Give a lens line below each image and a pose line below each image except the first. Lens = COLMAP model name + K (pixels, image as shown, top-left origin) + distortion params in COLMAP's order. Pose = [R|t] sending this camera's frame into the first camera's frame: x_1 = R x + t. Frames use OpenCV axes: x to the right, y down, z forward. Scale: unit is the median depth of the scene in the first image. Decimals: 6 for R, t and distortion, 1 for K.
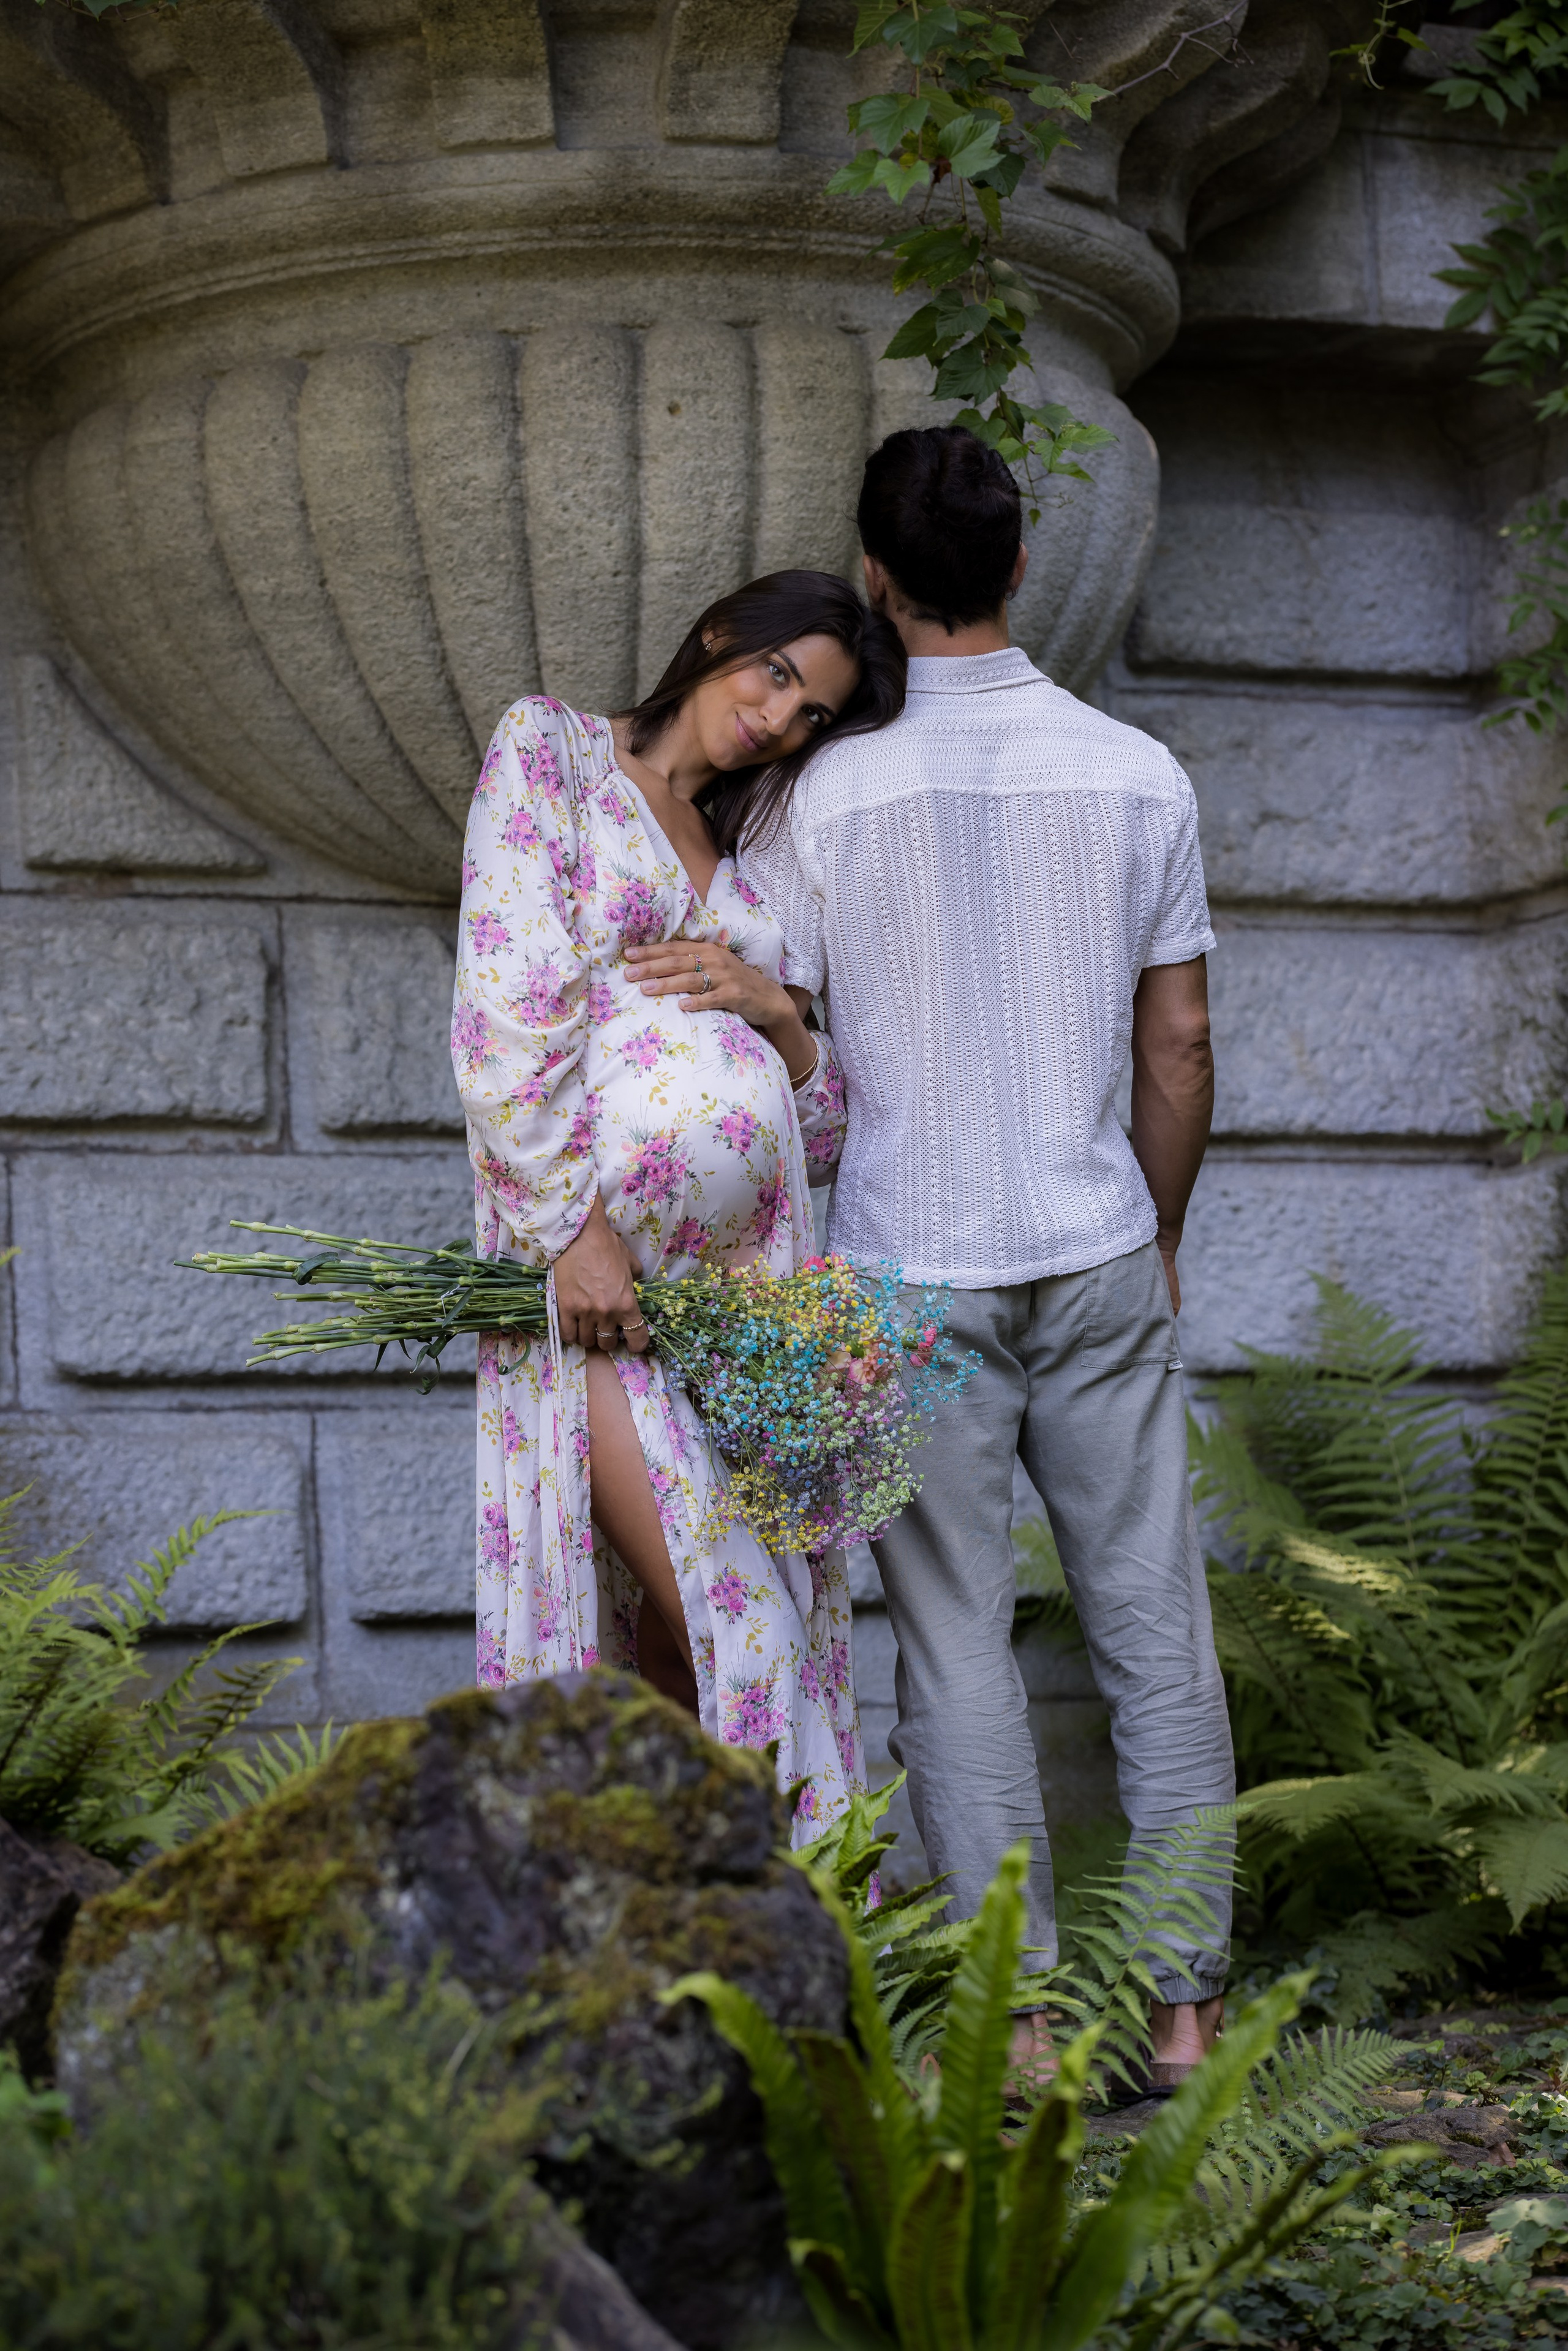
lens RADIAL K [[5795.5, 0, 784.0], [0, 5795.5, 1175.5], [0, 0, 1]] dist [0.082245, -0.268708]
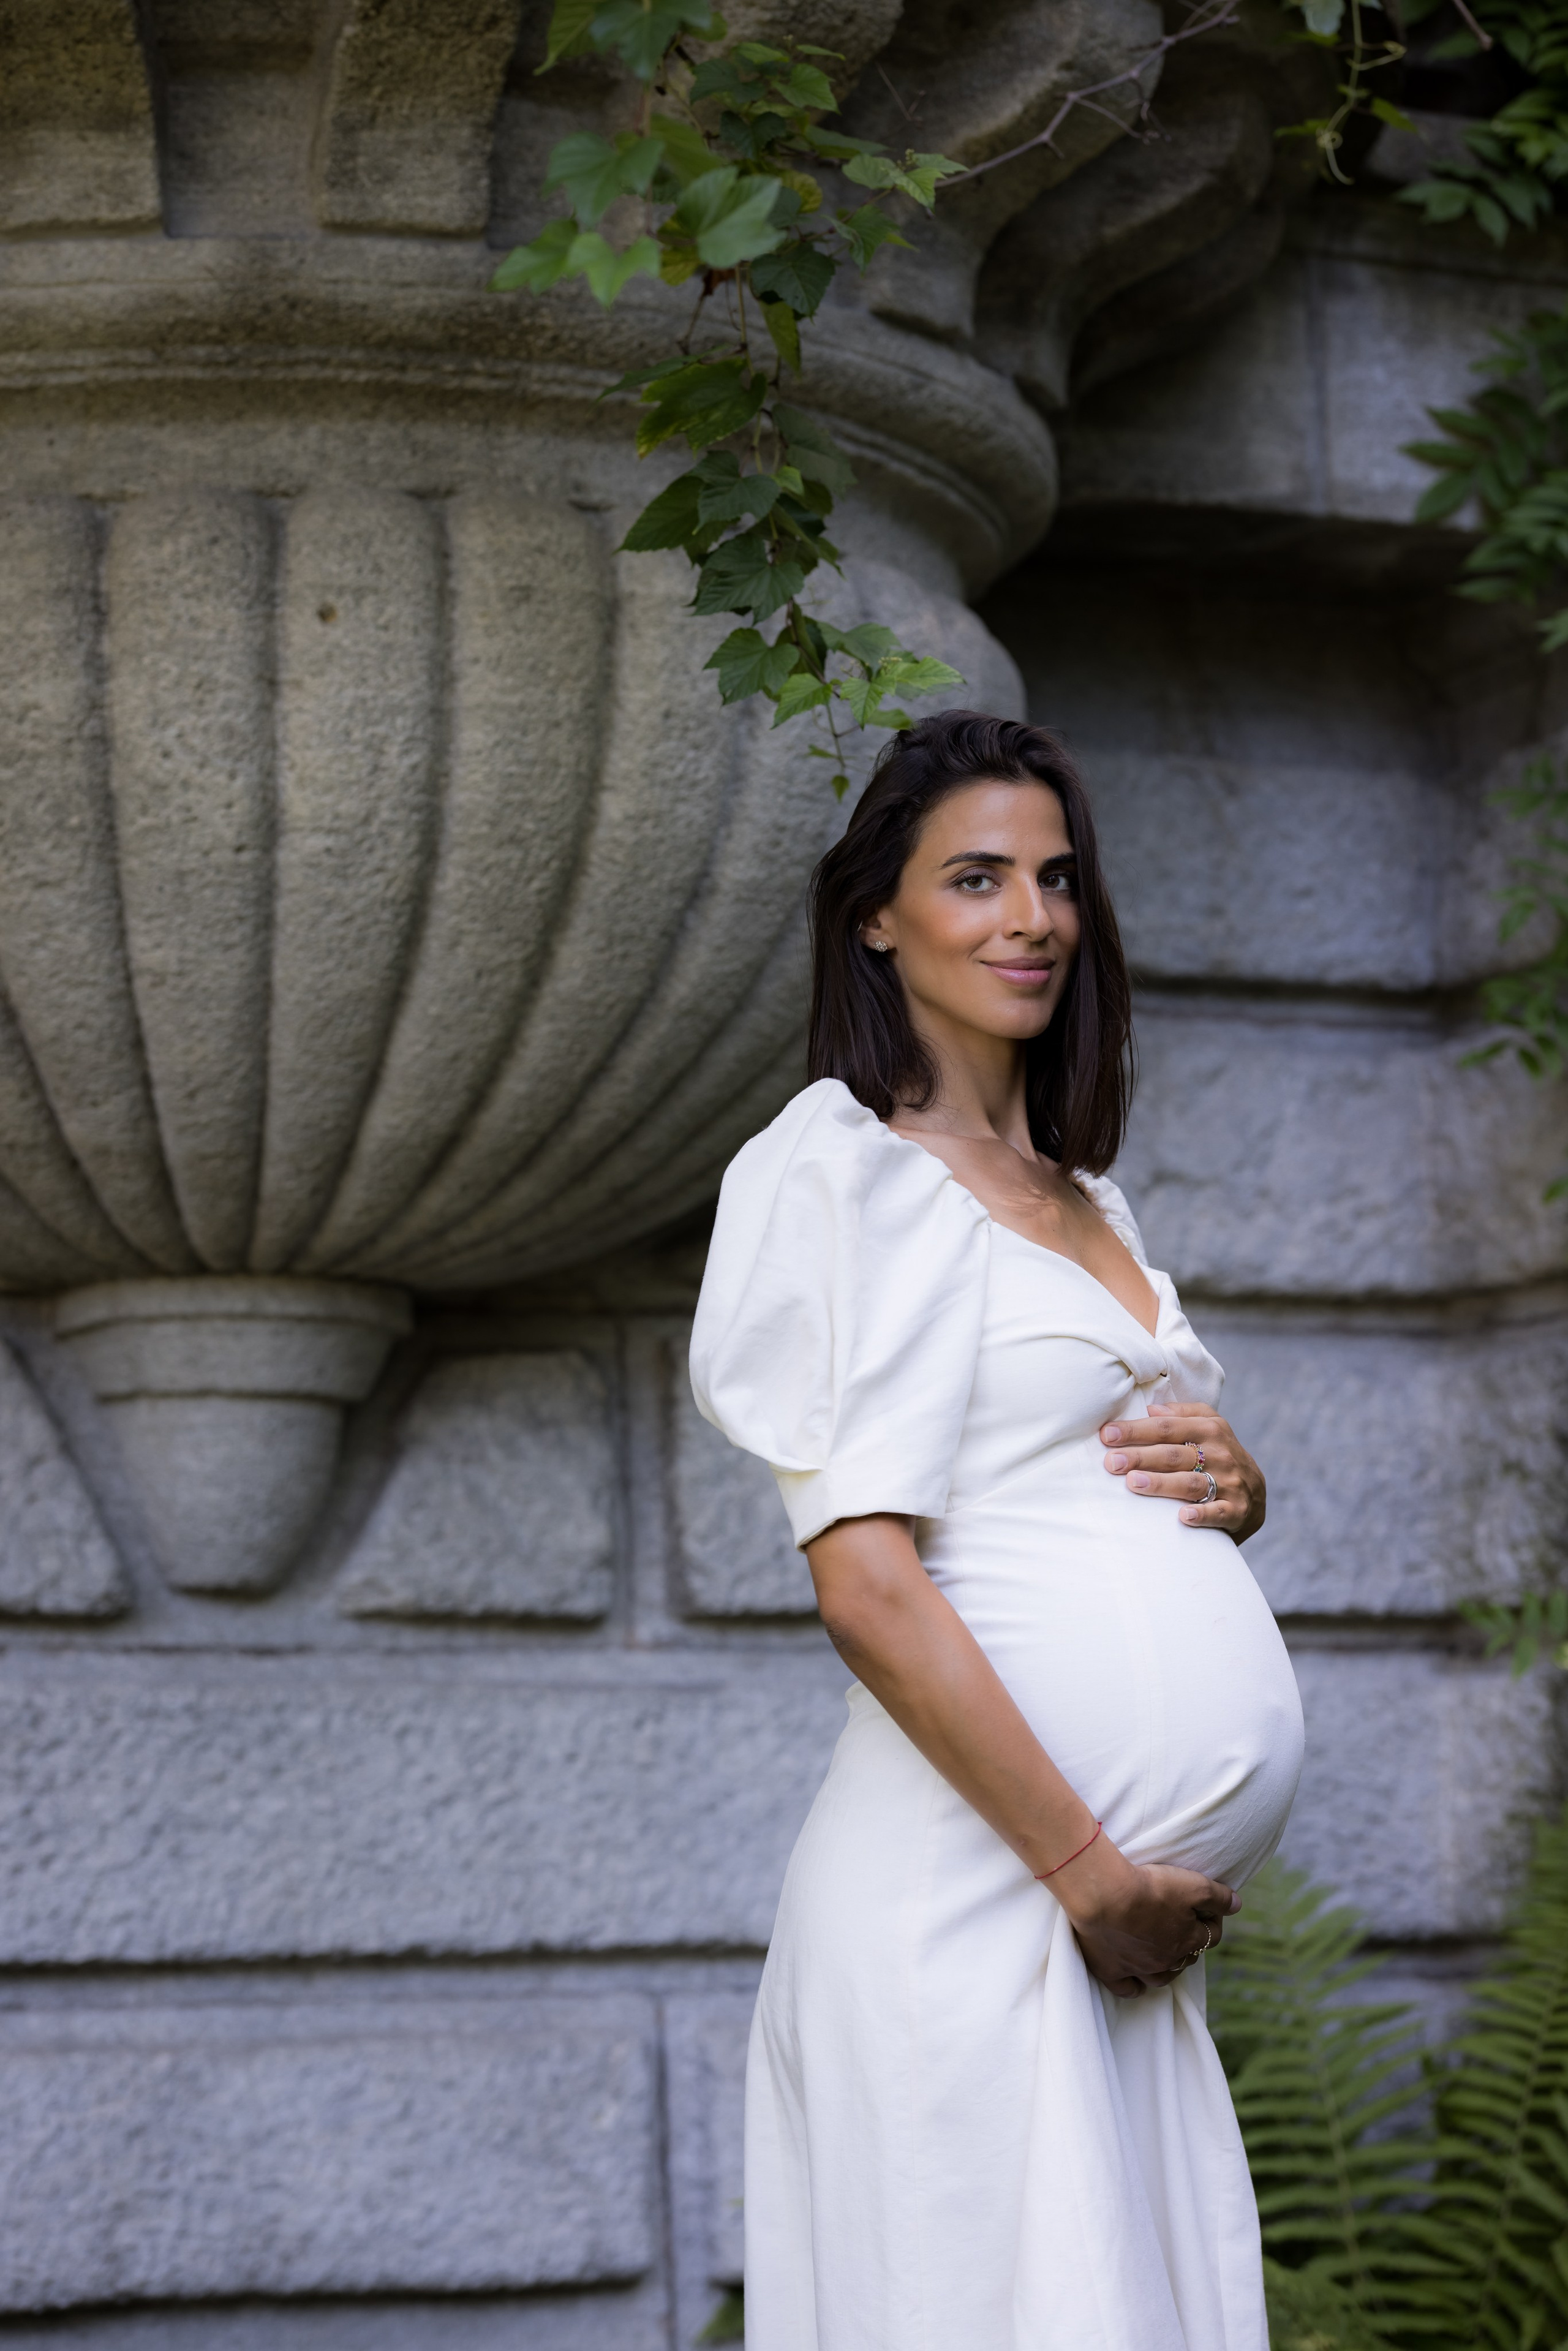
lens RADIAL K [[5380.5, 0, 784.0], [0, 5380.5, 1175.5], [0, 0, 1]] dist [0.087249, -0.623368]
pose [[0.999527, 0.020222, 0.023186, 0.021622], [-0.019784, 0.999624, -0.018975, -0.053070], [-0.023561, 0.018507, 0.999551, 0.351345]]
